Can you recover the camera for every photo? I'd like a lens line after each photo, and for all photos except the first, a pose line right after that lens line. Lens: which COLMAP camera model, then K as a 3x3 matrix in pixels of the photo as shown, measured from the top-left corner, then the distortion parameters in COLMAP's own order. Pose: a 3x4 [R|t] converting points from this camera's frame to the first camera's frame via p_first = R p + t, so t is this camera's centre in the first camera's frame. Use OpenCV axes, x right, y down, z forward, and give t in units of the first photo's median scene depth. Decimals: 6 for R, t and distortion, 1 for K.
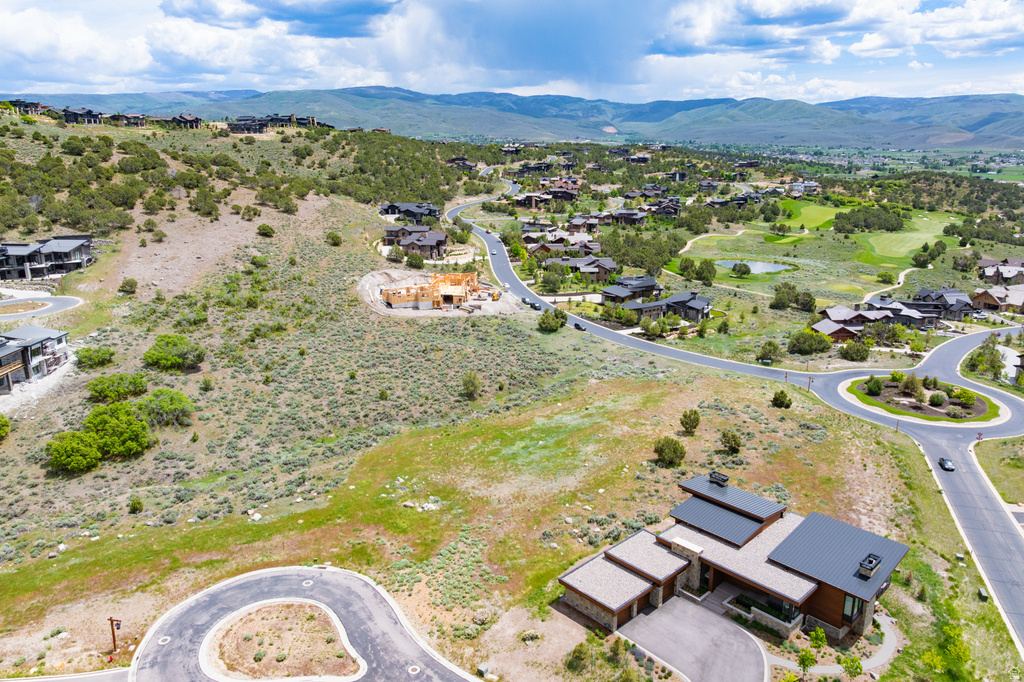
lens RADIAL K [[720.1, 0, 516.1], [0, 720.1, 313.8], [0, 0, 1]] dist [-0.044544, 0.011836]
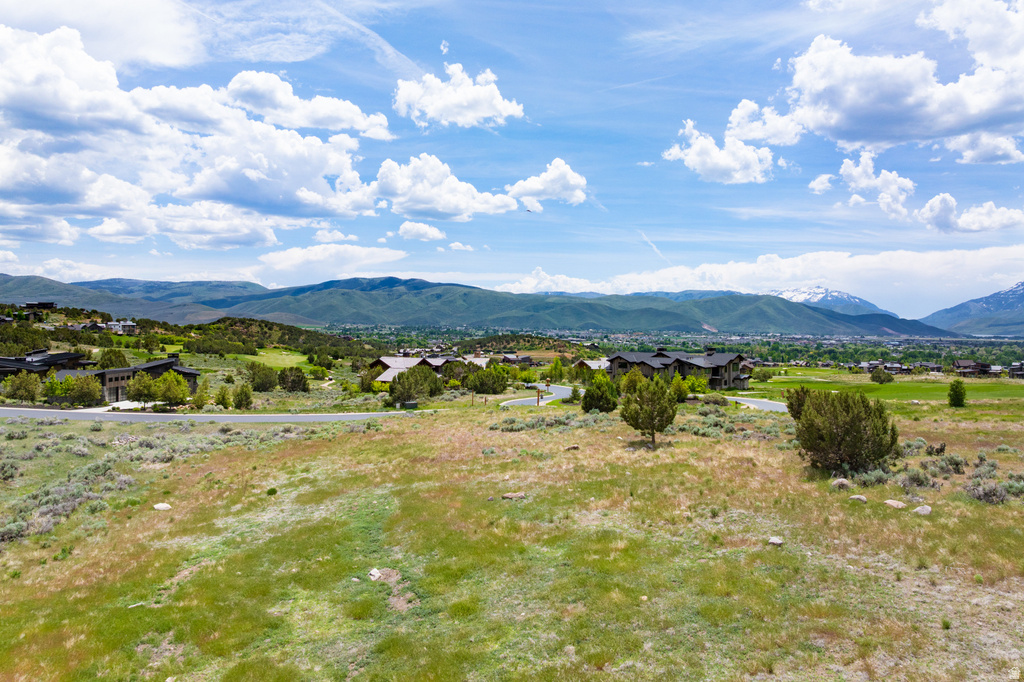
lens RADIAL K [[720.1, 0, 516.2], [0, 720.1, 307.4], [0, 0, 1]] dist [-0.044544, 0.011836]
pose [[0.573991, 0.027057, 0.818415, -0.092499], [0.186650, 0.968821, -0.162935, 0.112833], [-0.797306, 0.246280, 0.551044, 0.647923]]
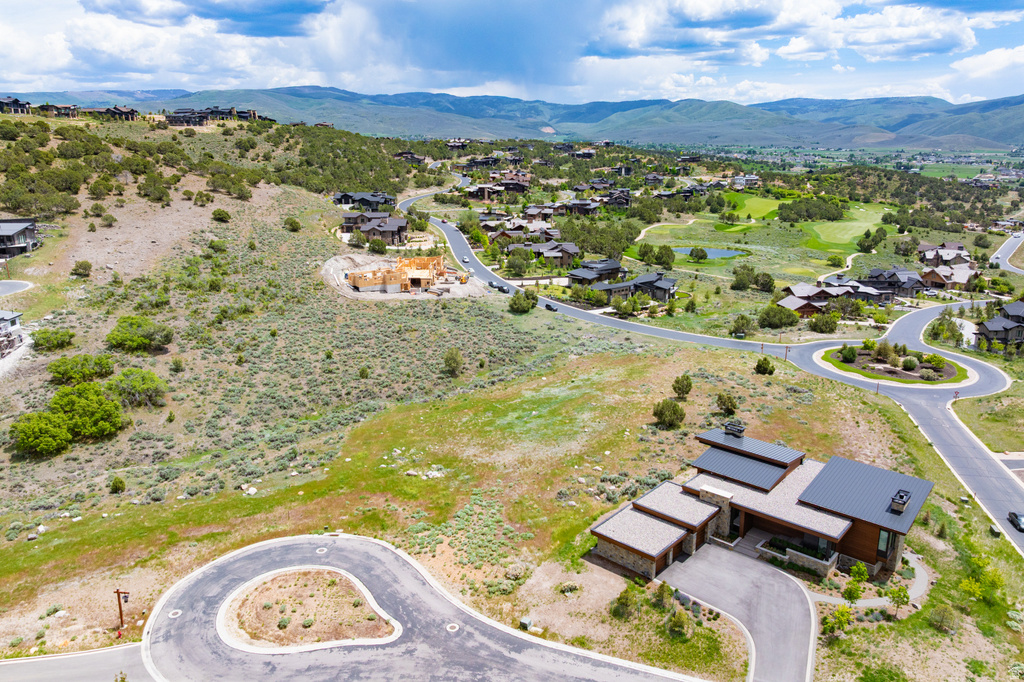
lens RADIAL K [[720.1, 0, 516.2], [0, 720.1, 314.6], [0, 0, 1]] dist [-0.044544, 0.011836]
pose [[0.996461, -0.019041, 0.081867, -0.053063], [0.019072, 0.999818, 0.000397, 0.034518], [-0.081860, 0.001166, 0.996643, 0.017585]]
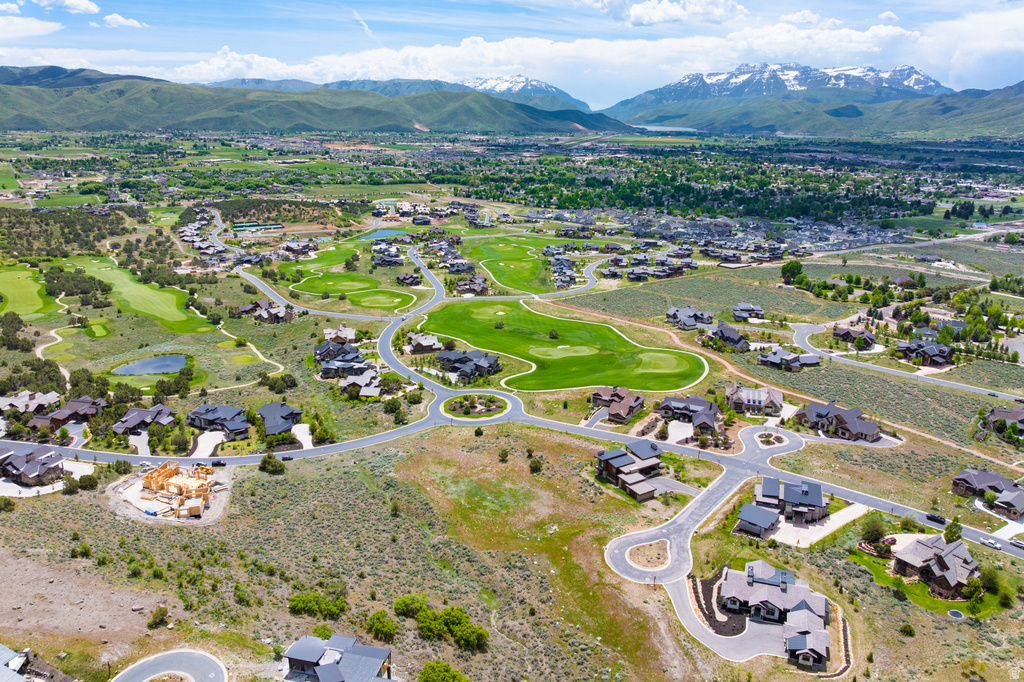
lens RADIAL K [[720.1, 0, 522.2], [0, 720.1, 308.6], [0, 0, 1]] dist [-0.044544, 0.011836]
pose [[0.206041, -0.253008, 0.945269, -1.322499], [0.223147, 0.952692, 0.206355, -0.554901], [-0.952761, 0.168416, 0.252751, 0.250545]]
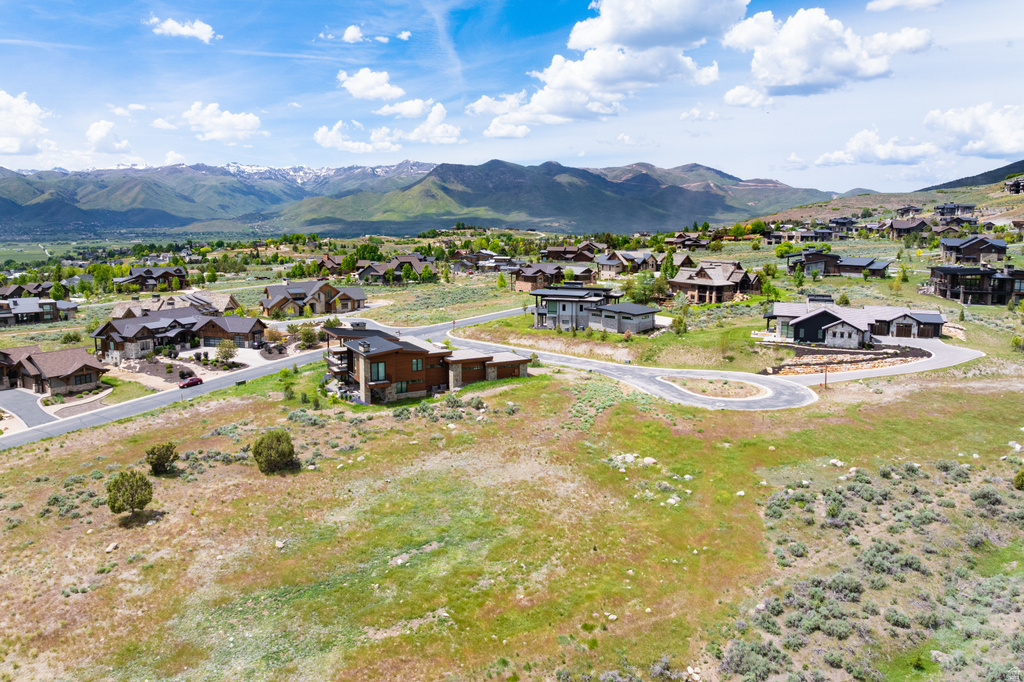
lens RADIAL K [[720.1, 0, 515.2], [0, 720.1, 302.4], [0, 0, 1]] dist [-0.044544, 0.011836]
pose [[-0.971215, -0.023292, 0.237061, -0.117804], [0.059504, 0.939933, 0.336133, -0.110419], [-0.230651, 0.340563, -0.911492, 1.063201]]
